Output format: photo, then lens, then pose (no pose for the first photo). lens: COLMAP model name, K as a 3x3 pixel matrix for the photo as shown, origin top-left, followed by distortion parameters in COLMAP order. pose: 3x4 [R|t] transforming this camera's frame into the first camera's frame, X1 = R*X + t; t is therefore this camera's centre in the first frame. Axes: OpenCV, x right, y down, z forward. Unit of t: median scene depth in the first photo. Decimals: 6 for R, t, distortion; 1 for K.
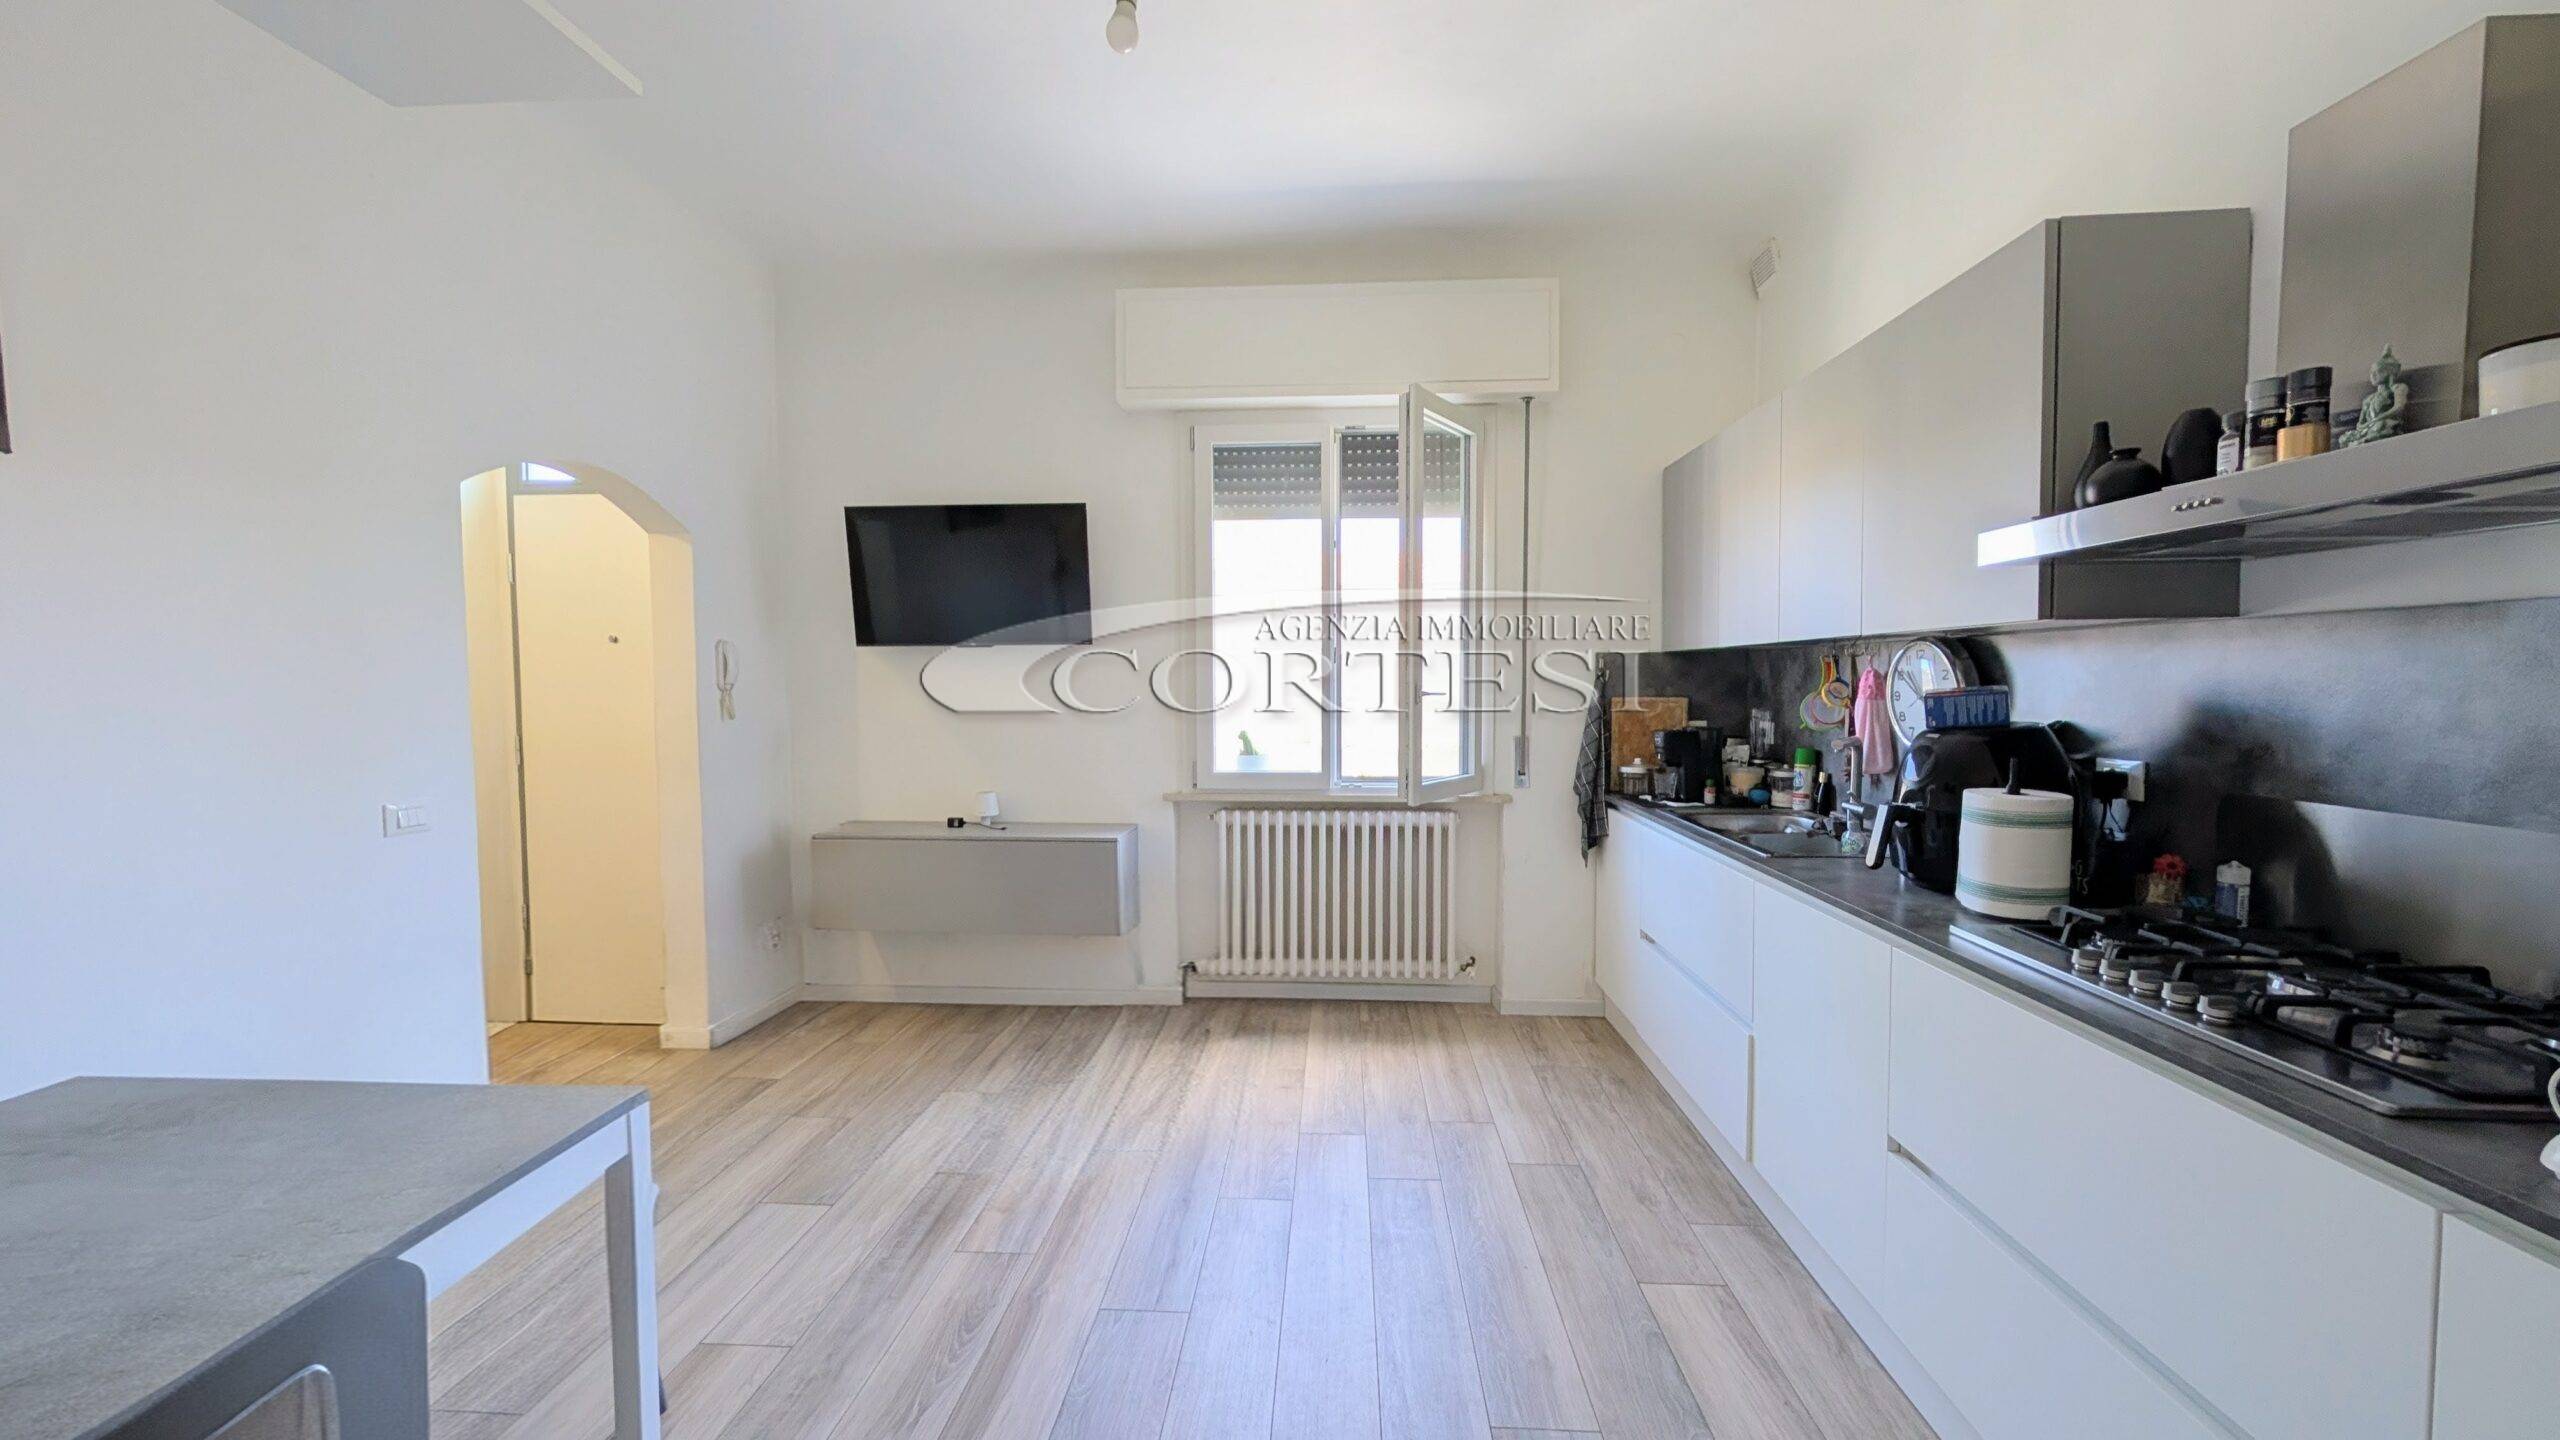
lens RADIAL K [[960.6, 0, 1280.0], [0, 960.6, 720.0], [0, 0, 1]] dist [-0.001194, 0.000153]
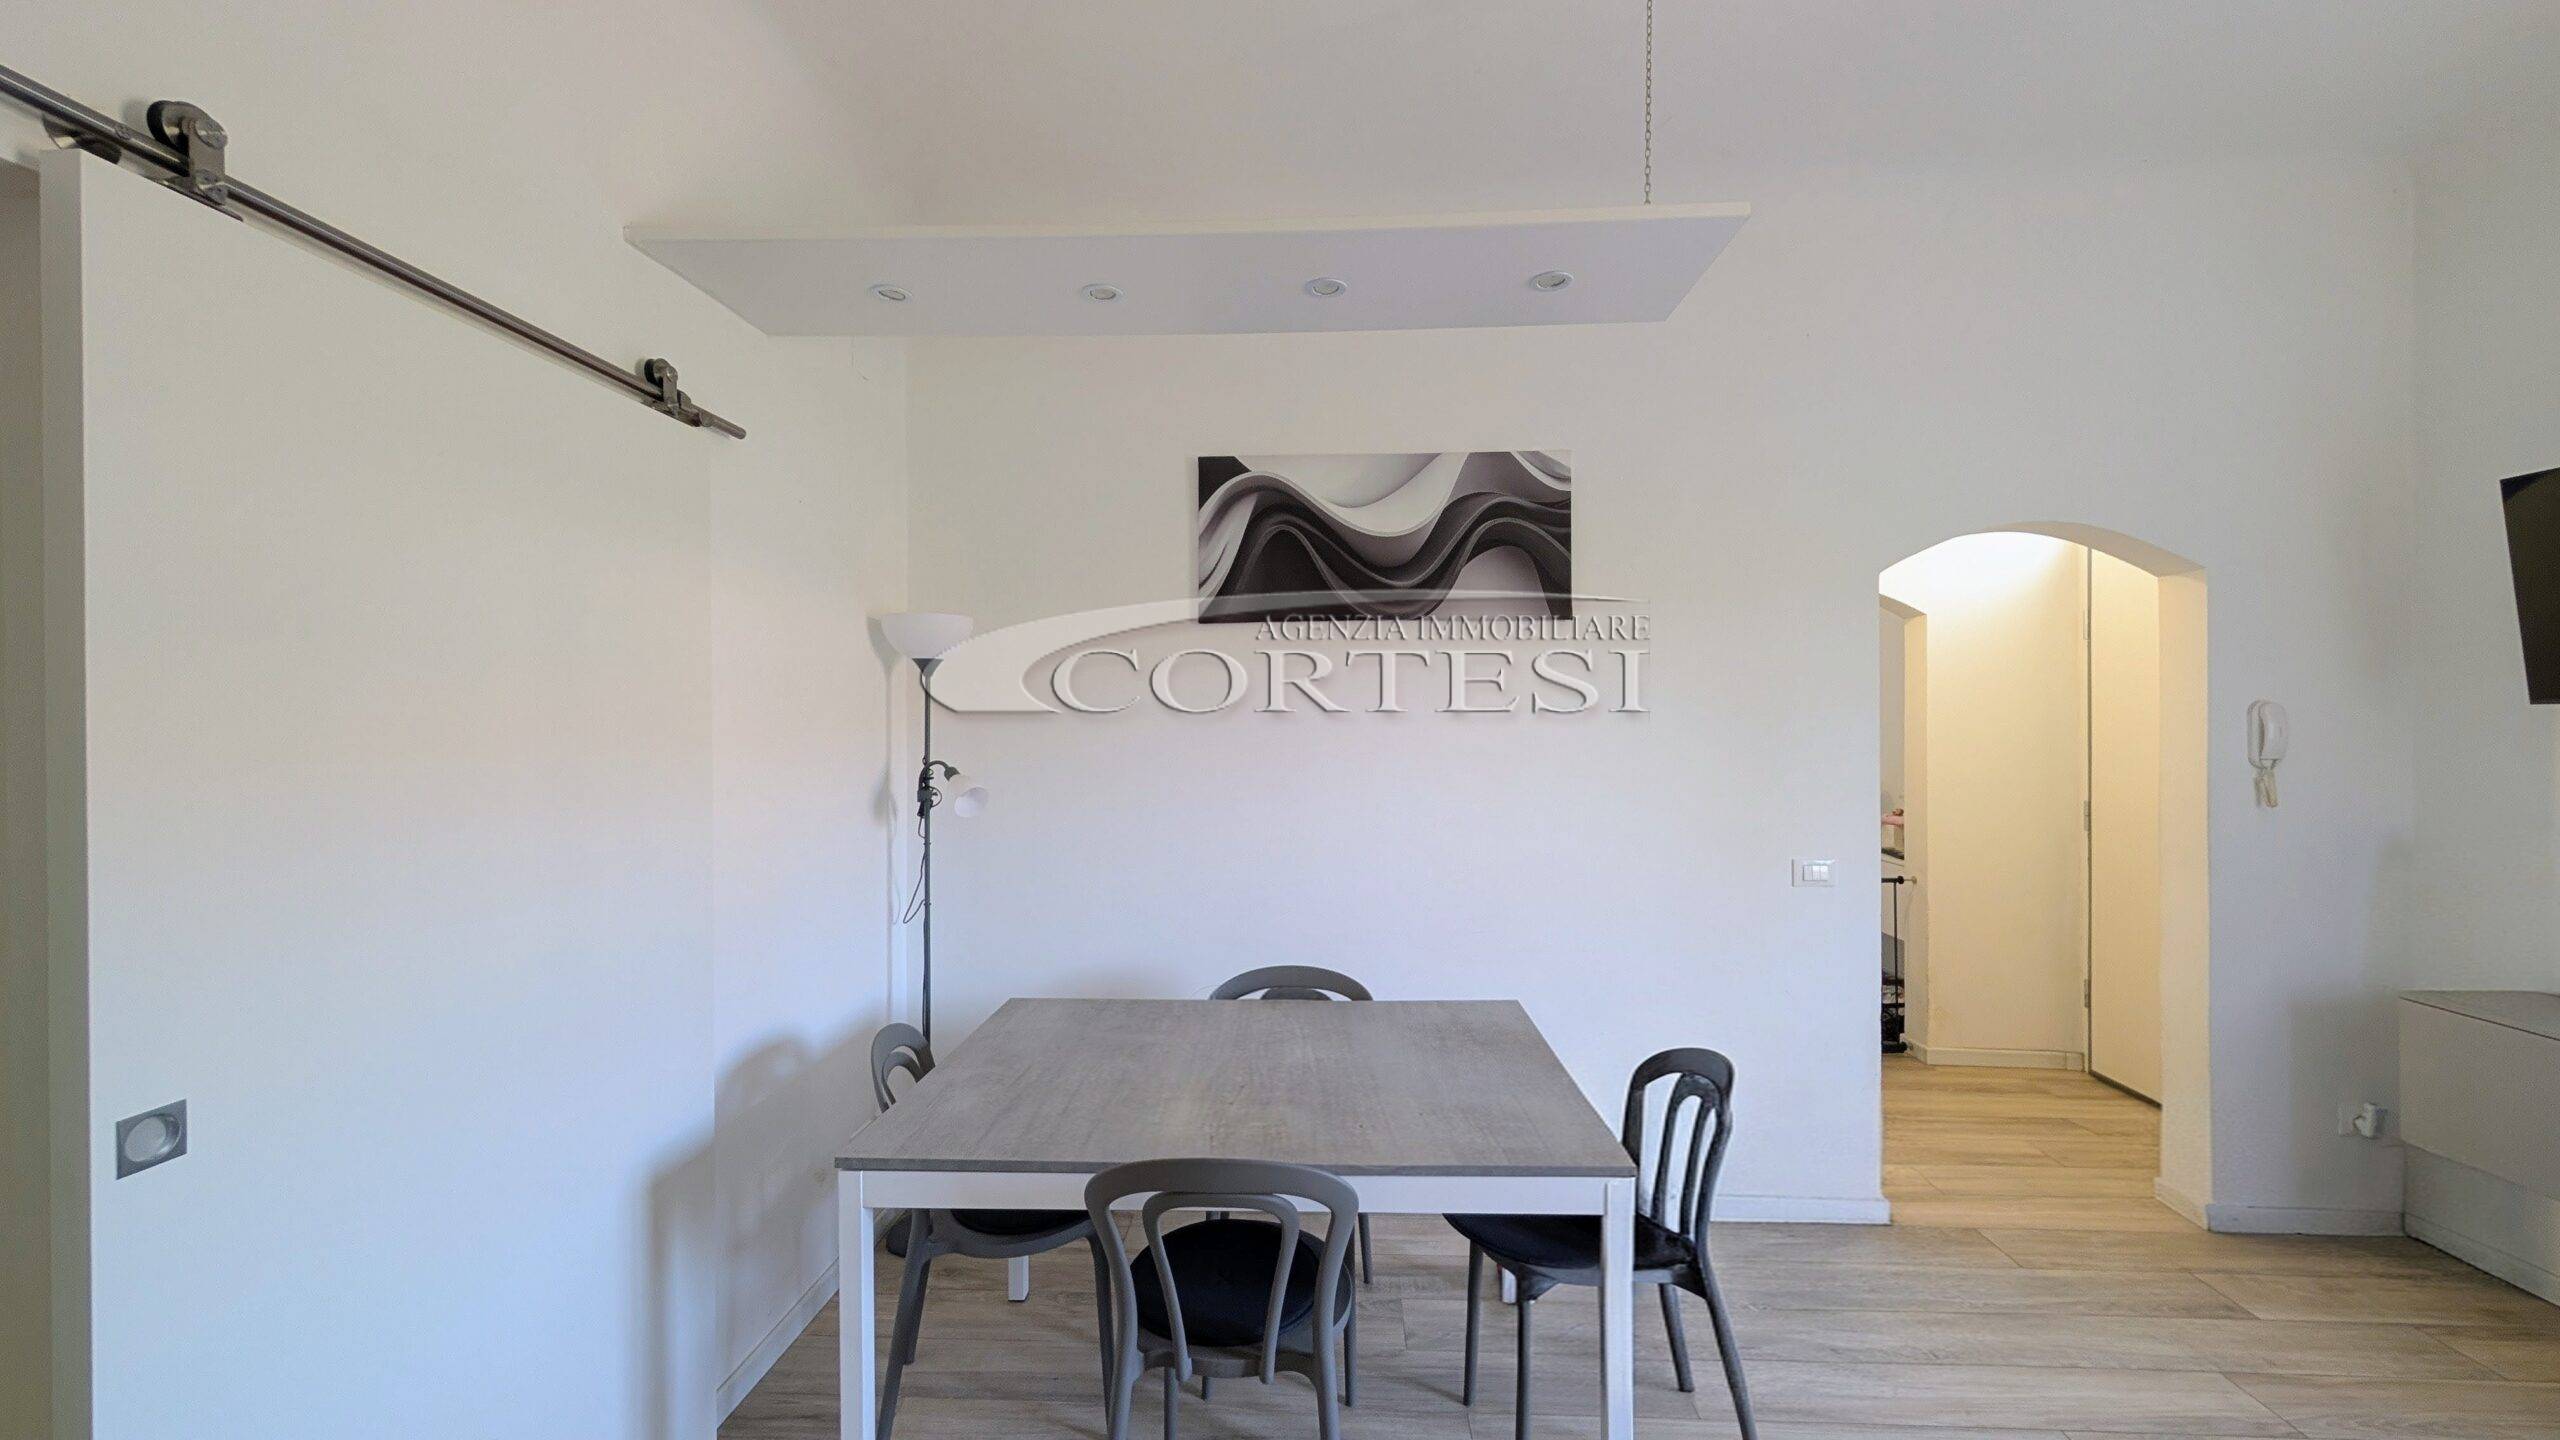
lens RADIAL K [[960.6, 0, 1280.0], [0, 960.6, 720.0], [0, 0, 1]] dist [-0.001194, 0.000153]
pose [[0.027504, 0.008624, -0.999584, 0.154429], [-0.042467, 0.999070, 0.007451, -0.041958], [0.998719, 0.042245, 0.027845, 0.212409]]
